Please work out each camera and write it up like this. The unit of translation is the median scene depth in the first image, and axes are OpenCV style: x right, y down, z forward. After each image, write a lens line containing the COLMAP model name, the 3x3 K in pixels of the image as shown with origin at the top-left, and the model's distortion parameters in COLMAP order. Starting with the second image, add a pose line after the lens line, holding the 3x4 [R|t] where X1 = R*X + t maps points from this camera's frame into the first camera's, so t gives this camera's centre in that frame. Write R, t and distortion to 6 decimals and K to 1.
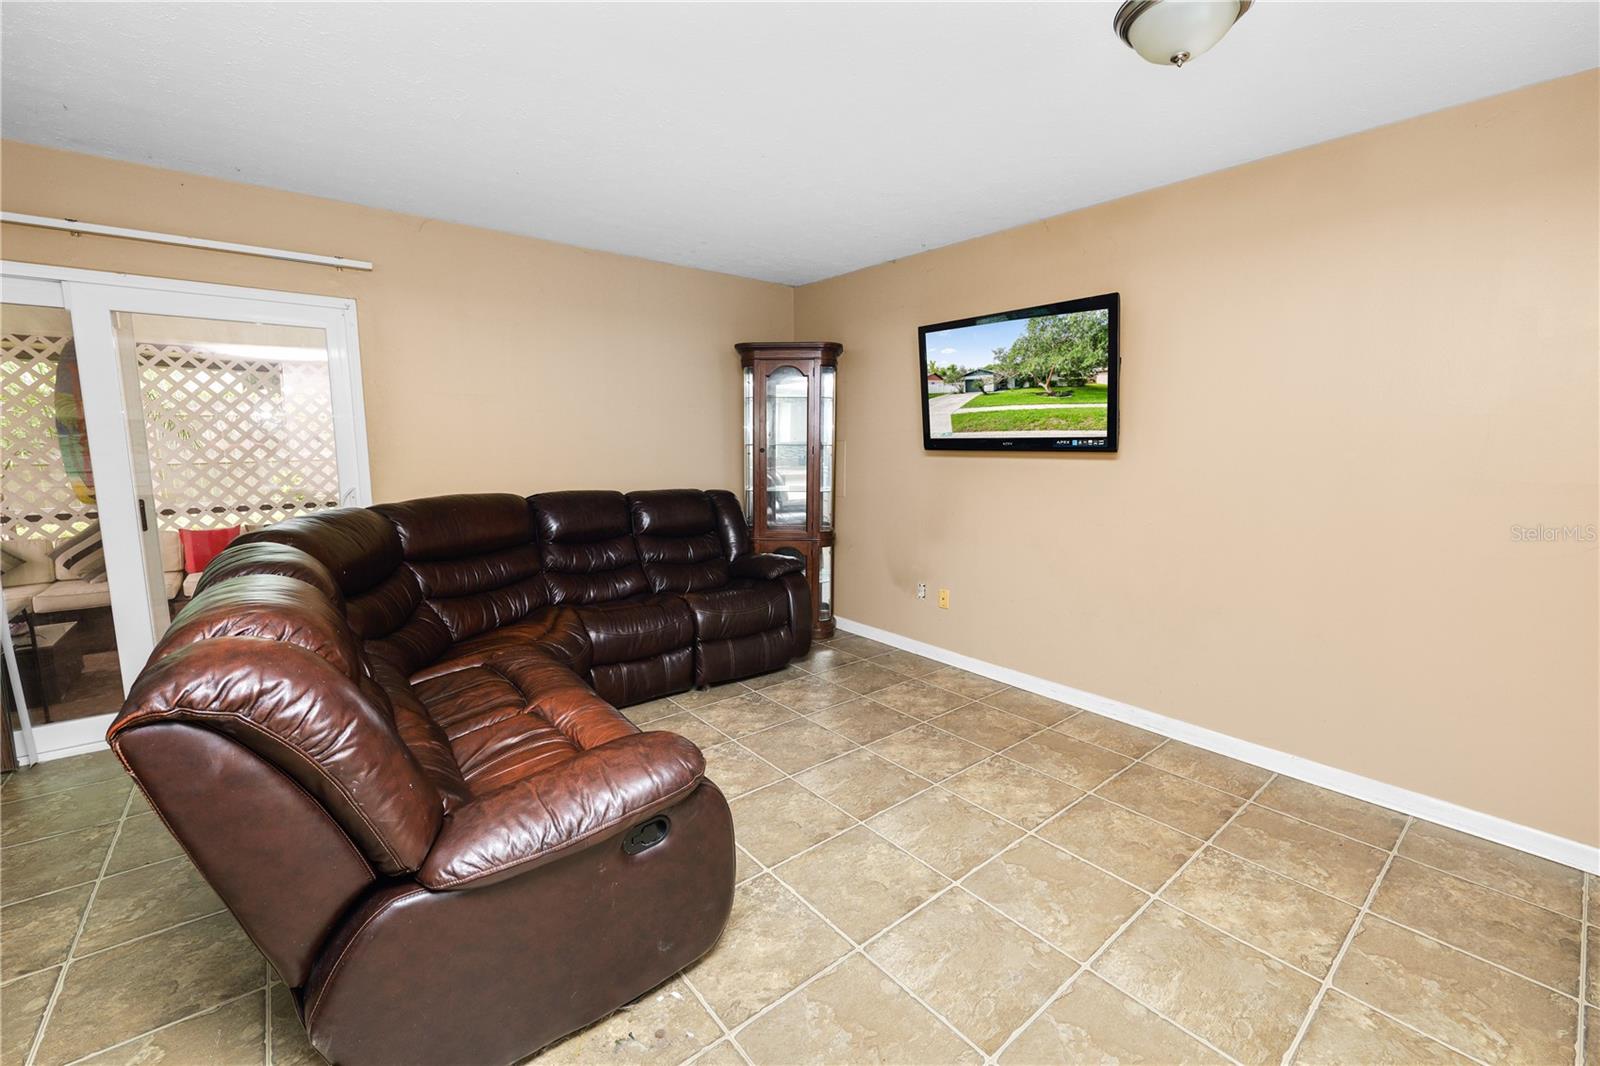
lens RADIAL K [[646.5, 0, 796.3], [0, 646.5, 537.6], [0, 0, 1]] dist [-0.018788, 0.000266]
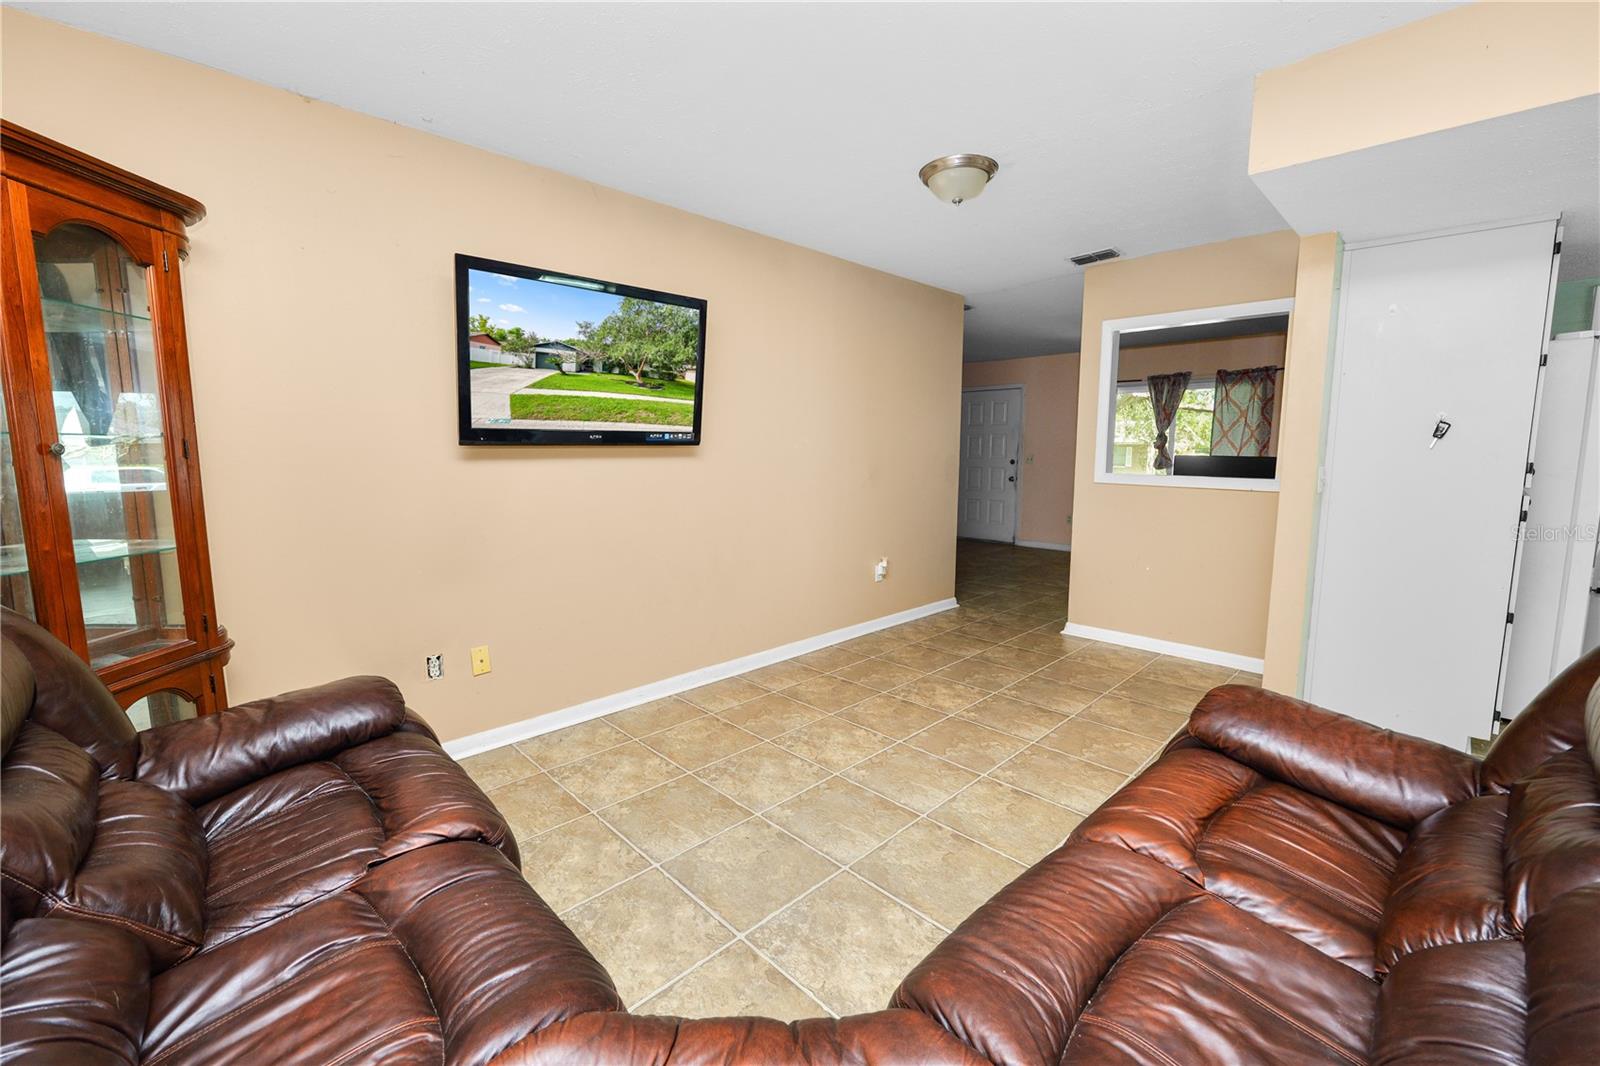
lens RADIAL K [[655.1, 0, 787.0], [0, 655.1, 536.2], [0, 0, 1]] dist [-0.013612, -0.000070]
pose [[-0.087055, -0.133760, 0.987183, -0.600628], [0.147716, 0.978257, 0.145578, -0.113606], [-0.985191, 0.158496, -0.065404, 0.889375]]
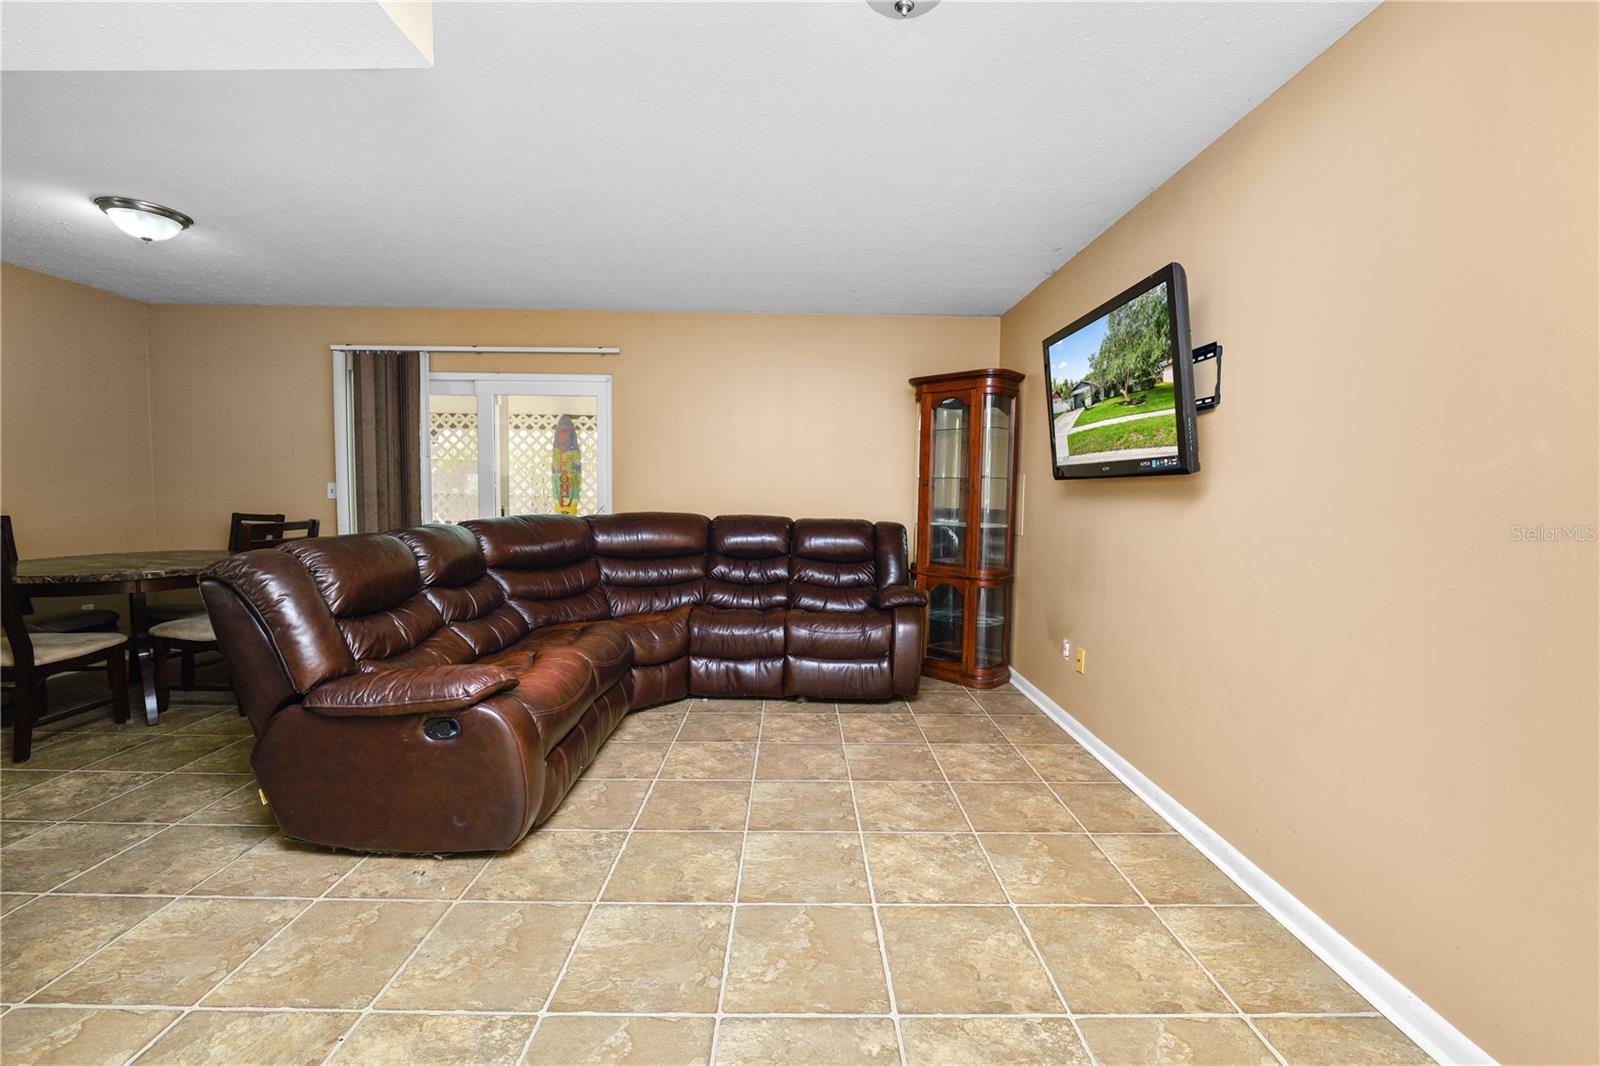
lens RADIAL K [[651.1, 0, 797.4], [0, 651.1, 524.1], [0, 0, 1]] dist [-0.012055, 0.000476]
pose [[0.782614, 0.037289, -0.621389, 0.575596], [-0.099148, 0.992929, -0.065288, 0.016913], [0.614561, 0.112705, 0.780777, 0.148340]]
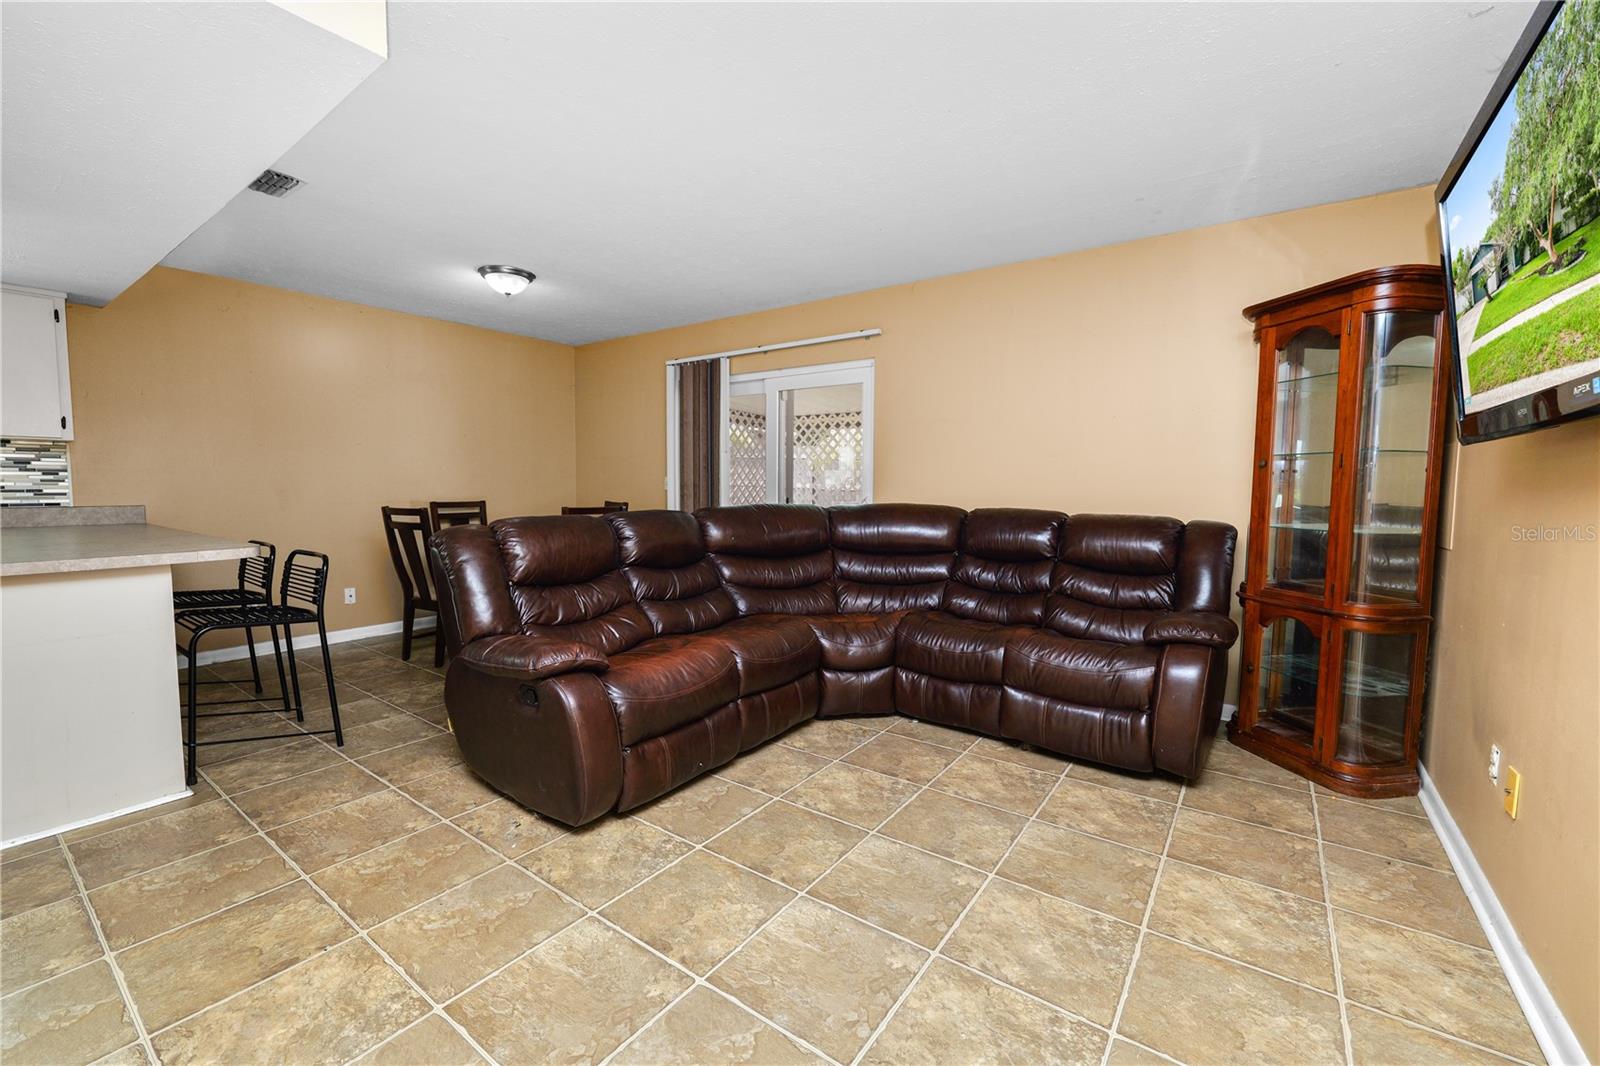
lens RADIAL K [[651.1, 0, 797.4], [0, 651.1, 524.1], [0, 0, 1]] dist [-0.012055, 0.000476]
pose [[0.263841, 0.055763, -0.962953, 0.635595], [-0.145087, 0.989263, 0.017533, -0.022761], [0.953592, 0.135086, 0.269098, 0.526049]]
